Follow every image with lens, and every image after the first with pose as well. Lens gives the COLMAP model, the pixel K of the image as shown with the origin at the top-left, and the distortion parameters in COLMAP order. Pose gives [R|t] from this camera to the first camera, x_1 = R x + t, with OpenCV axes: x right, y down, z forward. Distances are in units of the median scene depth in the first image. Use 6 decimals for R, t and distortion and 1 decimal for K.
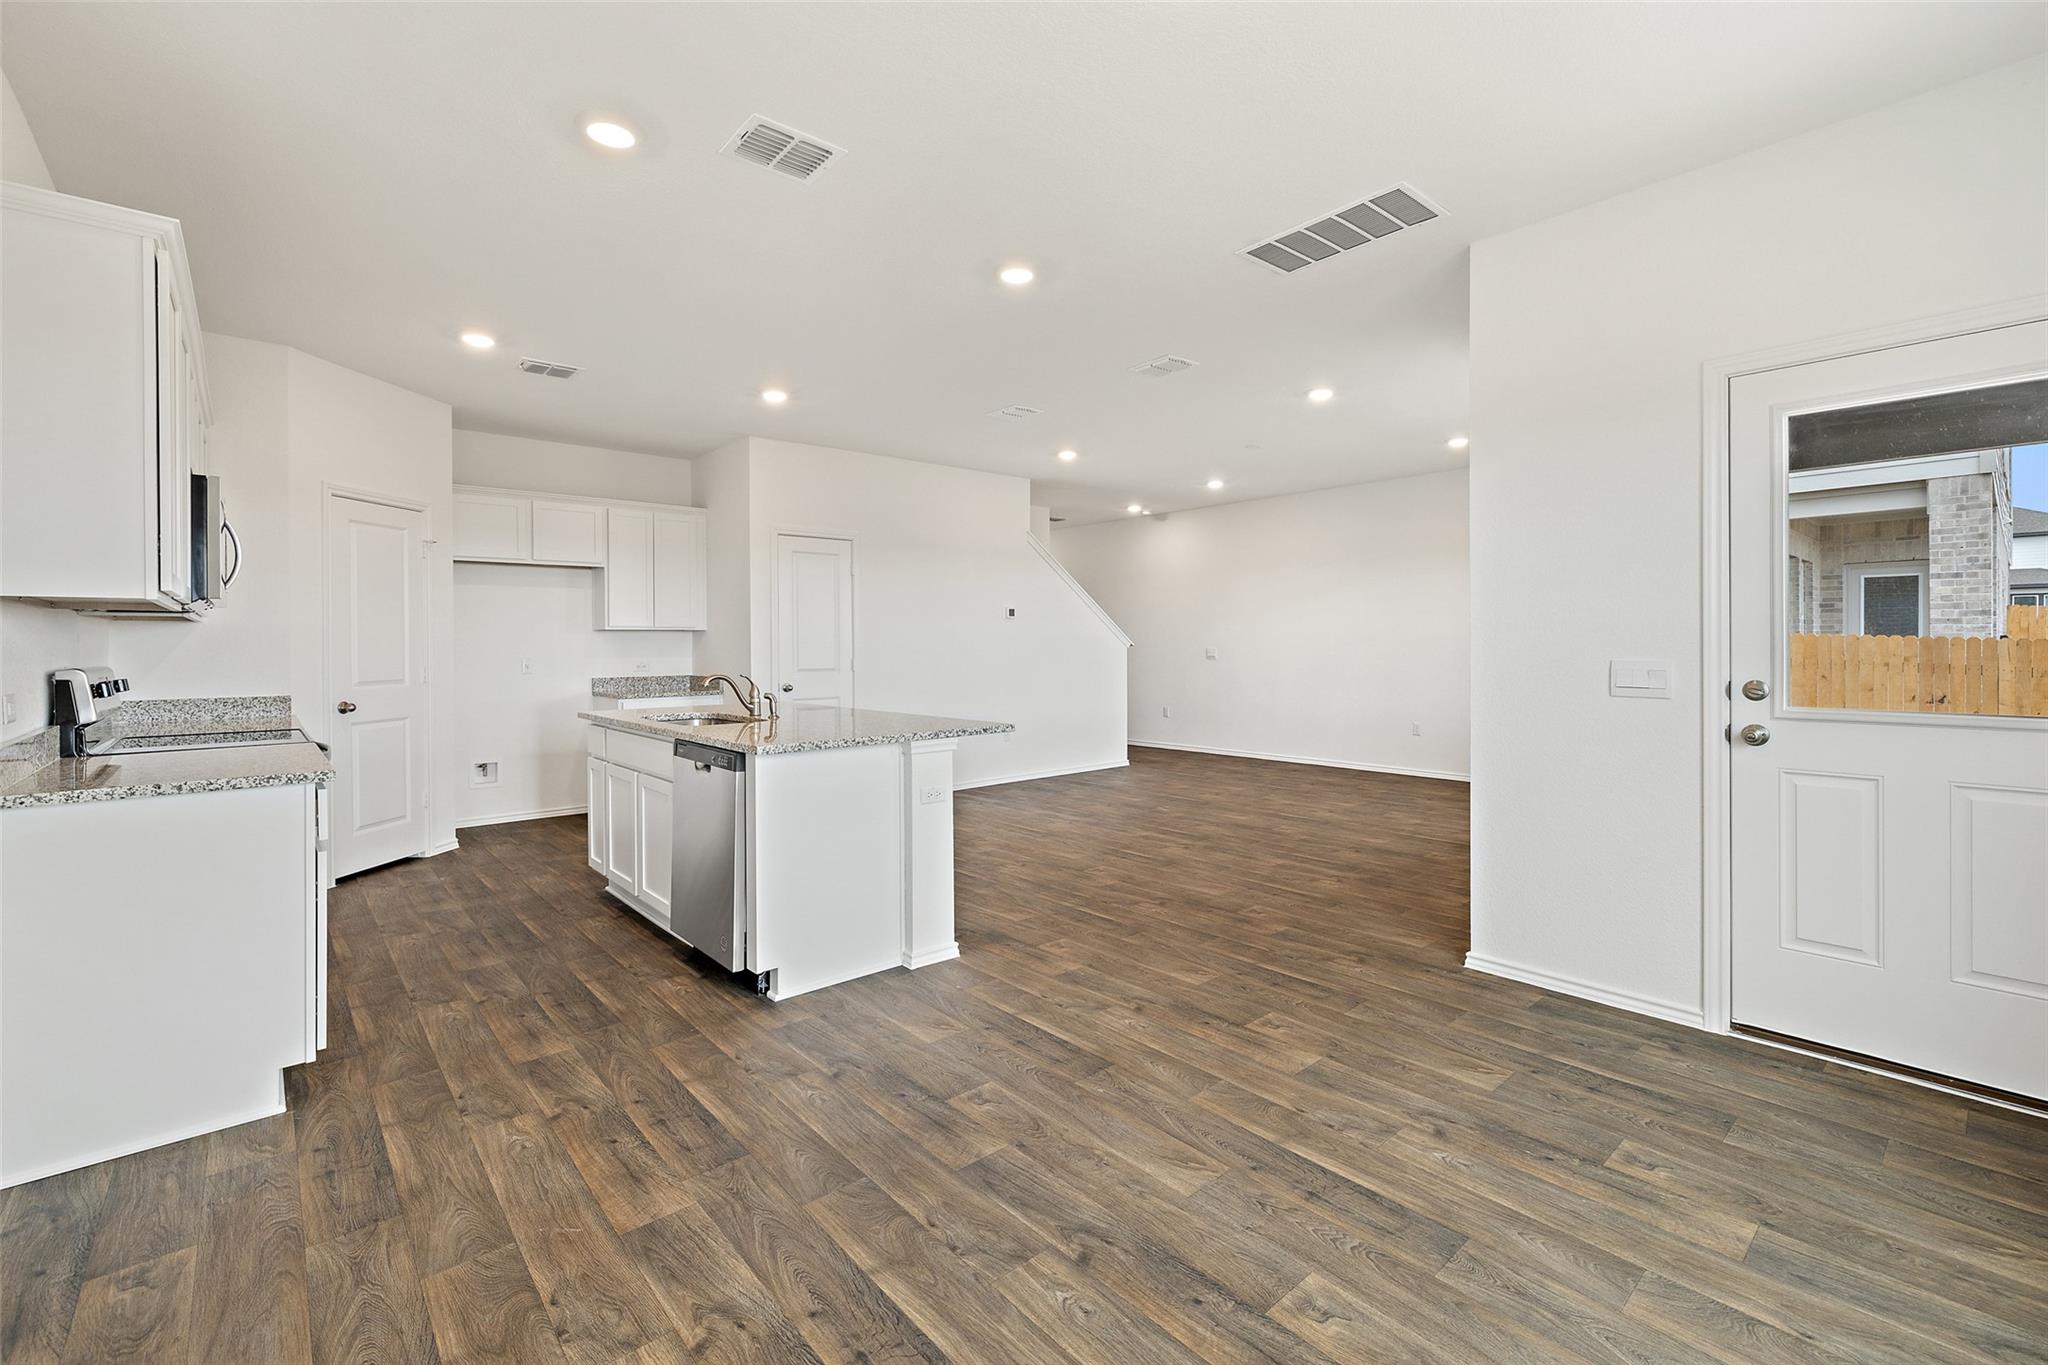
lens RADIAL K [[881.8, 0, 1020.4], [0, 881.8, 634.8], [0, 0, 1]] dist [0.004410, 0.001019]
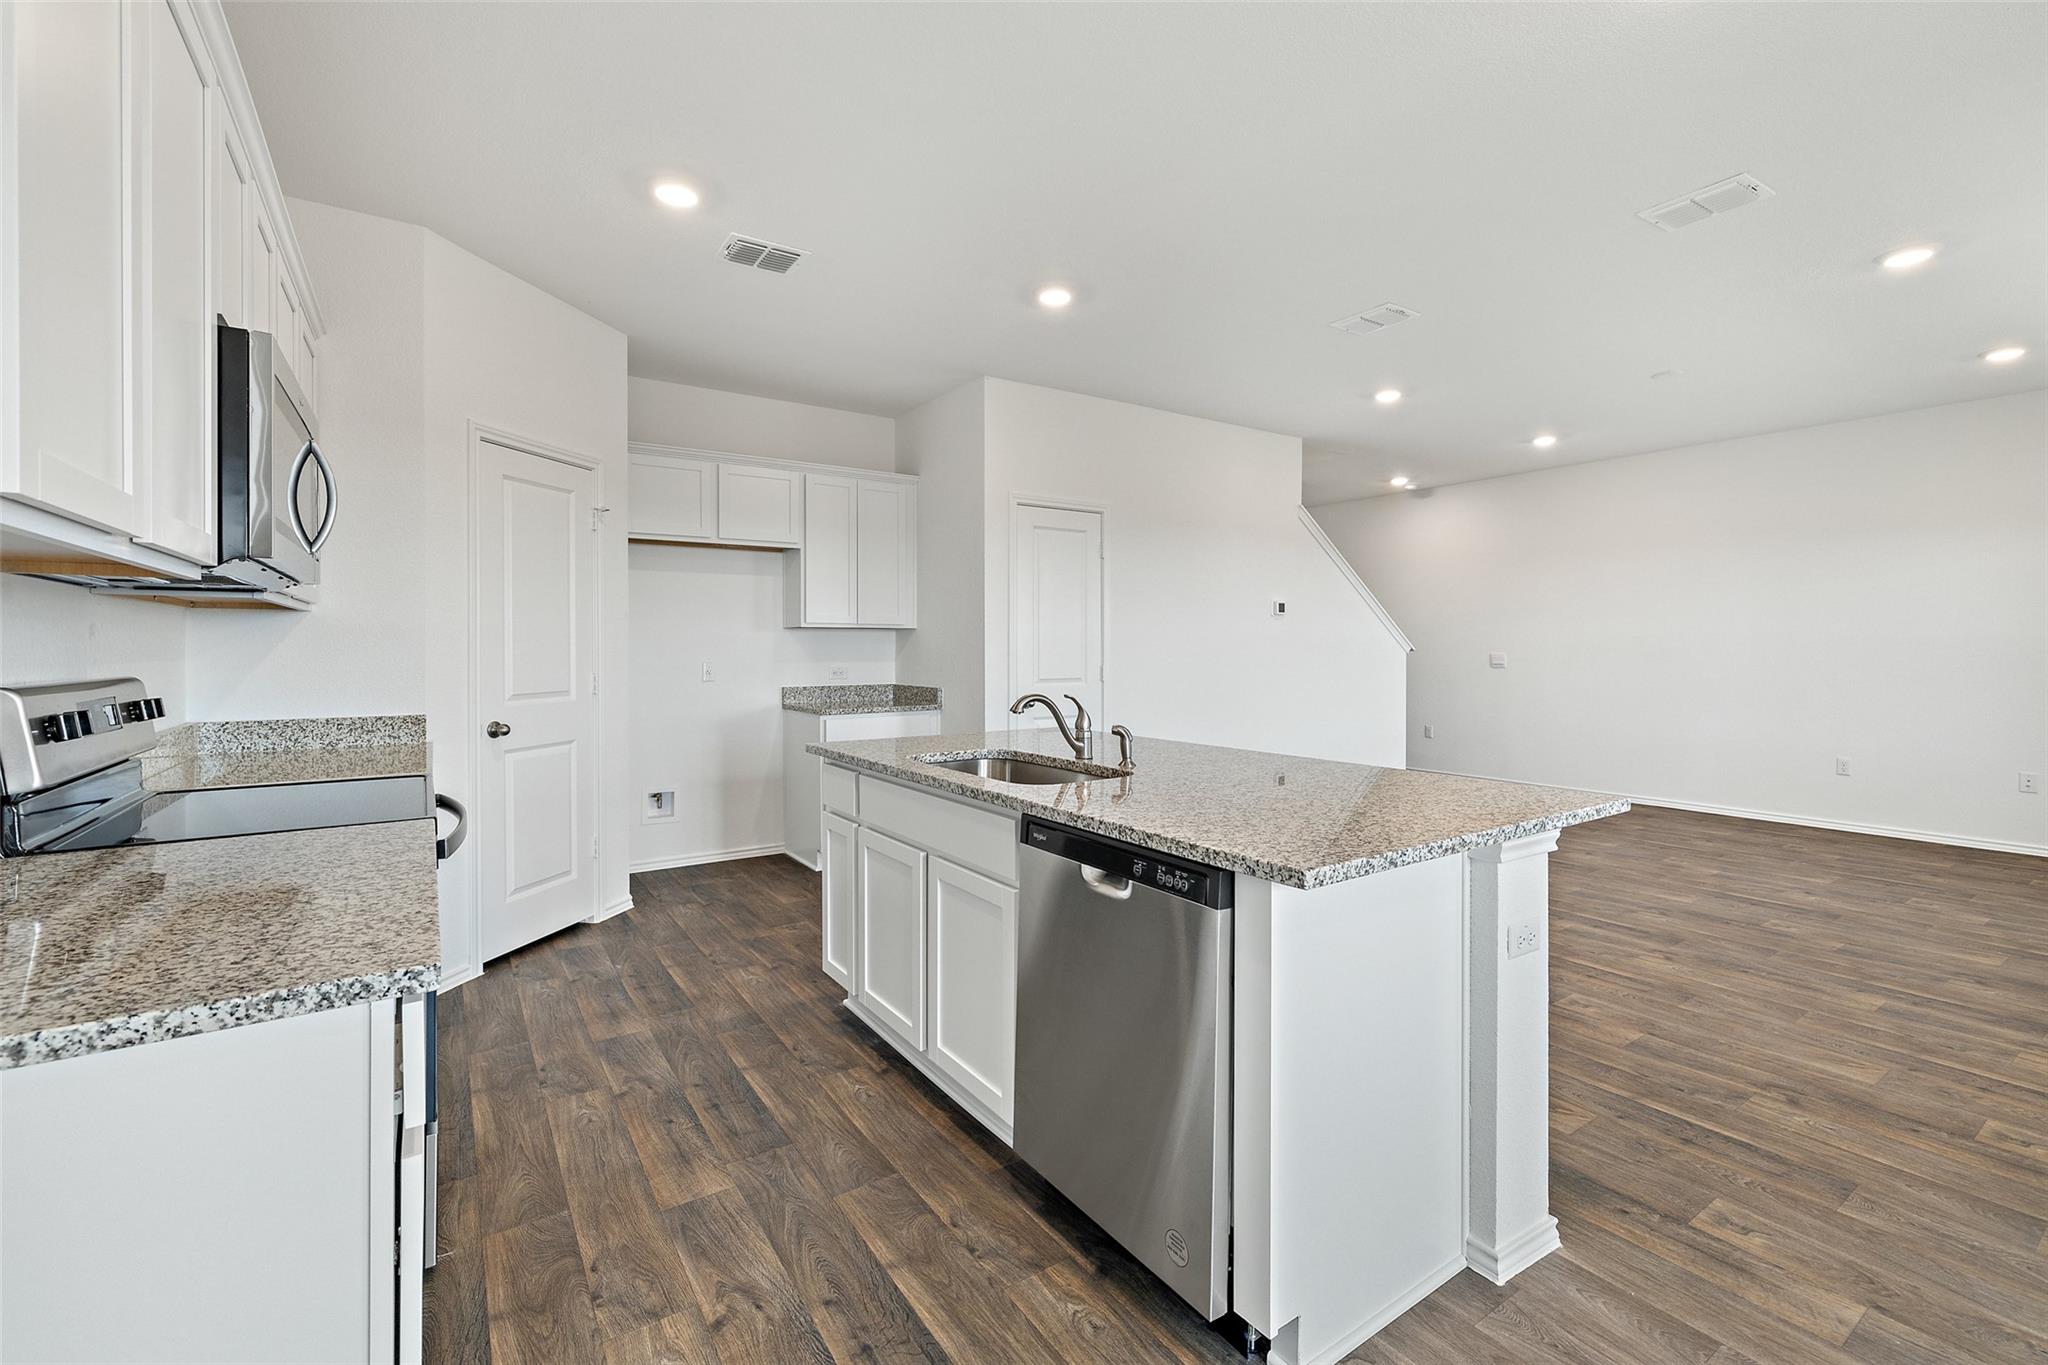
lens RADIAL K [[881.8, 0, 1024.6], [0, 881.8, 636.0], [0, 0, 1]] dist [0.004410, 0.001019]
pose [[0.992339, 0.003497, -0.123496, -0.234193], [-0.003775, 0.999991, -0.002014, 0.004048], [0.123488, 0.002465, 0.992343, 0.320535]]
